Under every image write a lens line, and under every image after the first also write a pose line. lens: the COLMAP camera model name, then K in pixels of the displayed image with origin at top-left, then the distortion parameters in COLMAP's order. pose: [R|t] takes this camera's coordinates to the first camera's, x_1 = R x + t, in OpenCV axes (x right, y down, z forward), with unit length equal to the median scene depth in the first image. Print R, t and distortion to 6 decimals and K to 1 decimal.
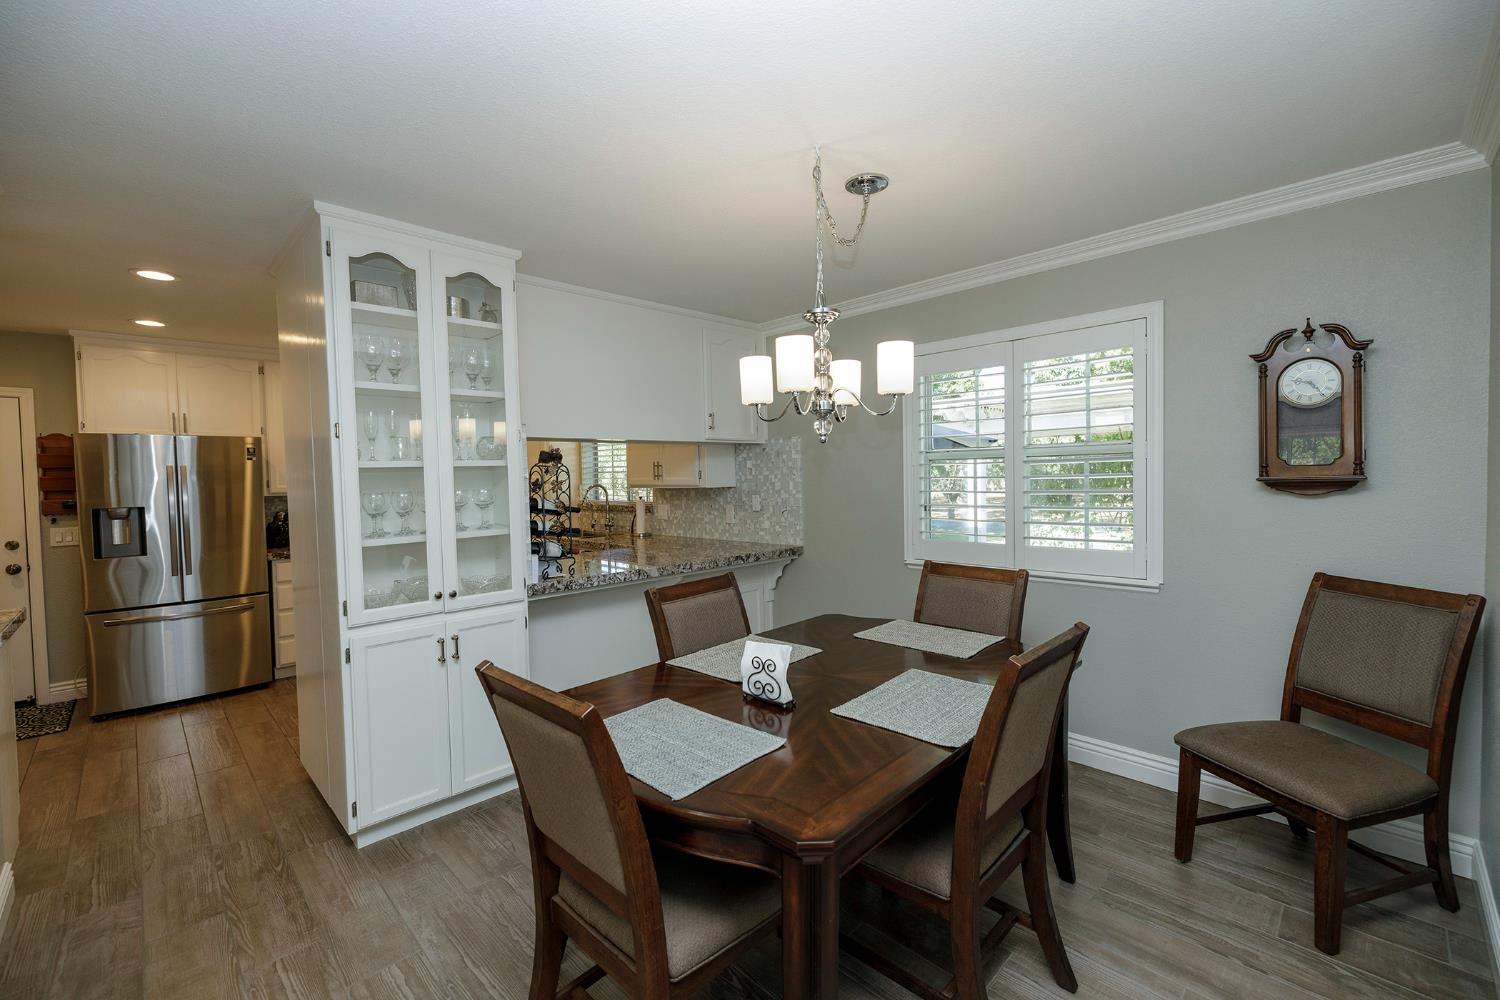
lens RADIAL K [[619.7, 0, 748.9], [0, 619.7, 494.4], [0, 0, 1]] dist [0.000915, 0.000052]
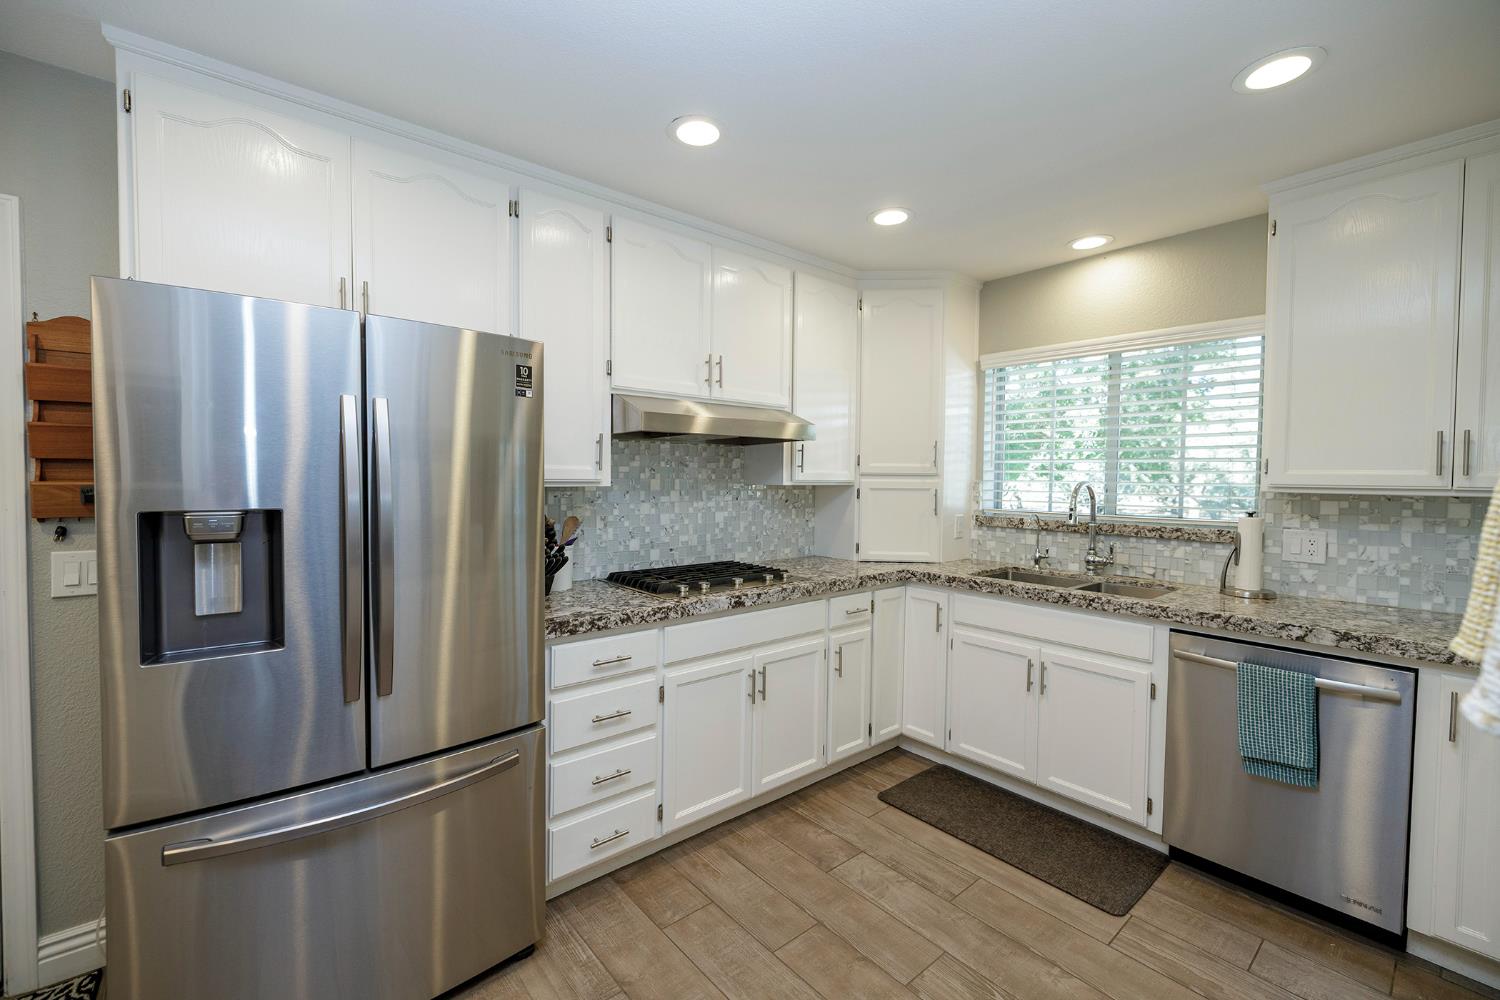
lens RADIAL K [[619.7, 0, 748.9], [0, 619.7, 494.4], [0, 0, 1]] dist [0.000915, 0.000052]
pose [[0.996941, 0.031658, -0.071461, -0.658312], [-0.031667, 0.999498, 0.000997, 0.002739], [0.071457, 0.001269, 0.997443, 0.641075]]
